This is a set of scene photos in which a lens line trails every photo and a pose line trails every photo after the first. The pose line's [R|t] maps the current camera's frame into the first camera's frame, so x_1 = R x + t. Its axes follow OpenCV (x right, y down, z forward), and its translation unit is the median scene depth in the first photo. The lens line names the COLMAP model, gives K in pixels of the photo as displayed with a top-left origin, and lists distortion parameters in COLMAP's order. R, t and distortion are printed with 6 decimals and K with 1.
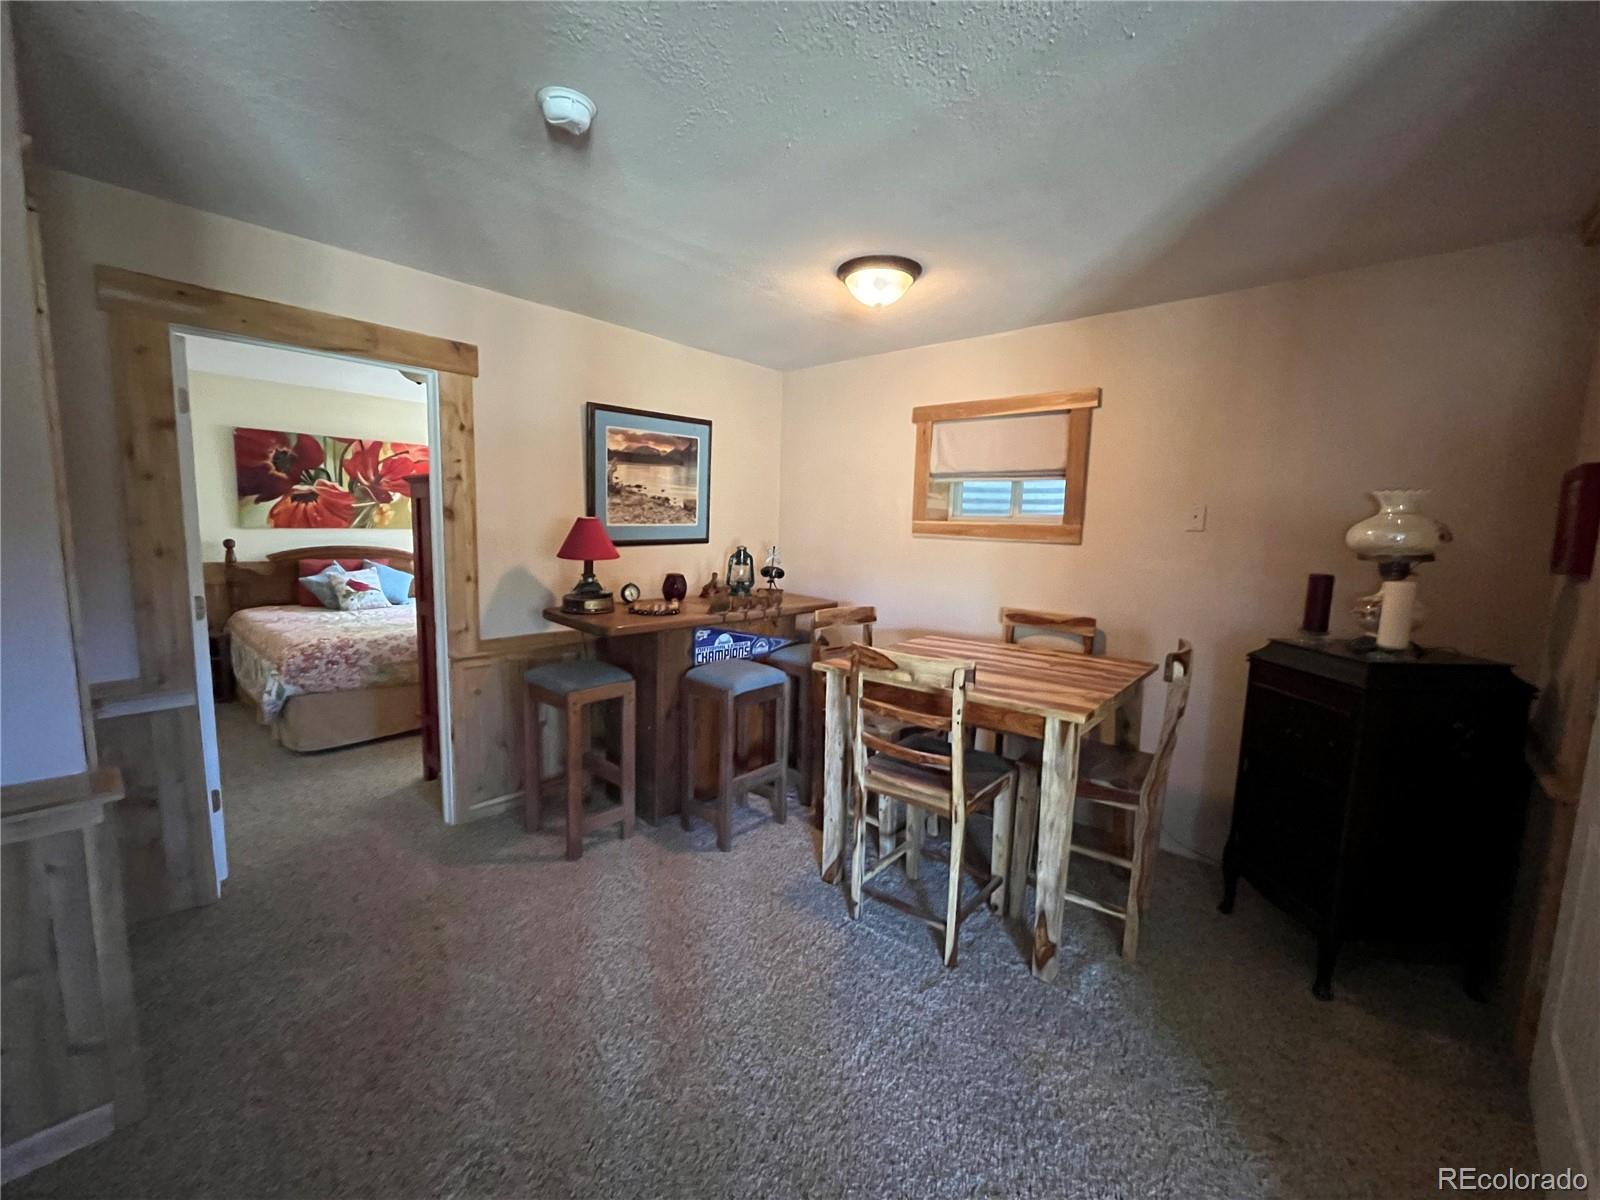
lens RADIAL K [[650.7, 0, 800.0], [0, 650.7, 600.0], [0, 0, 1]] dist [0.000392, 0.000008]
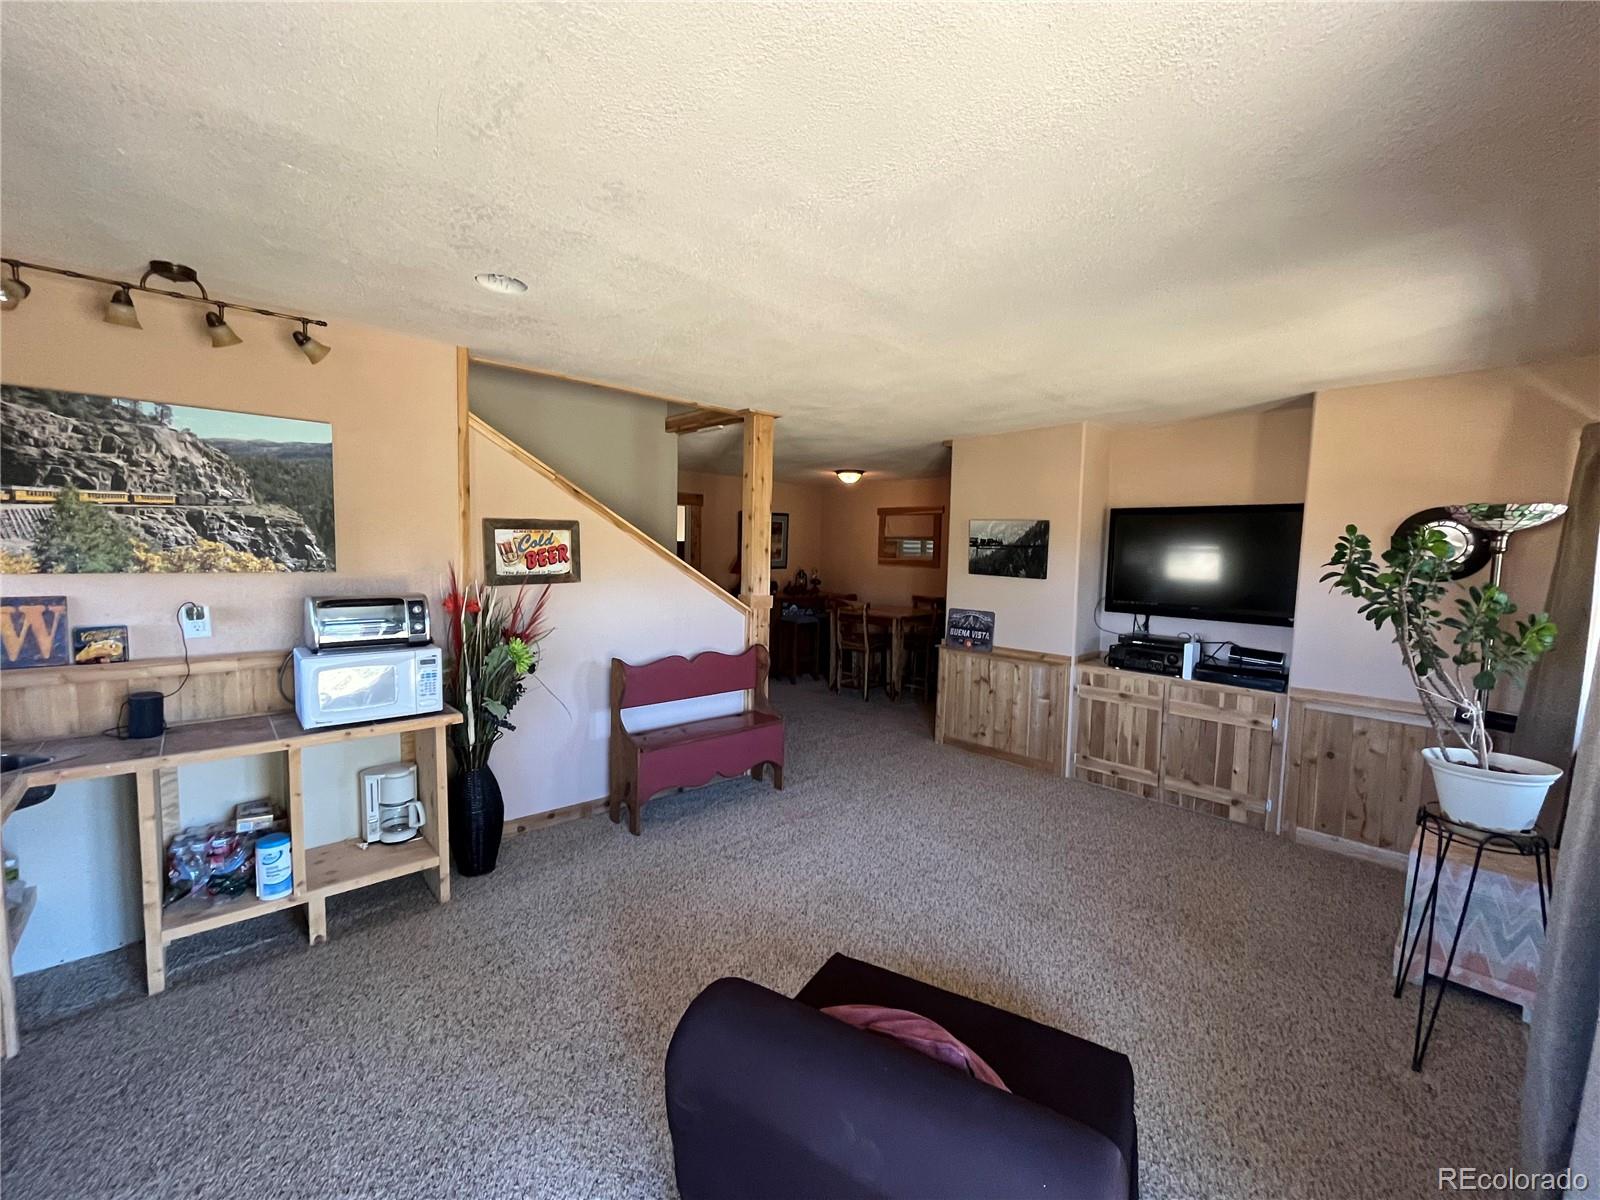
lens RADIAL K [[650.7, 0, 800.0], [0, 650.7, 600.0], [0, 0, 1]] dist [0.000392, 0.000008]
pose [[0.995006, 0.002765, -0.099776, 0.134246], [-0.007465, 0.998878, -0.046764, 0.131997], [0.099534, 0.047275, 0.993910, -1.274325]]
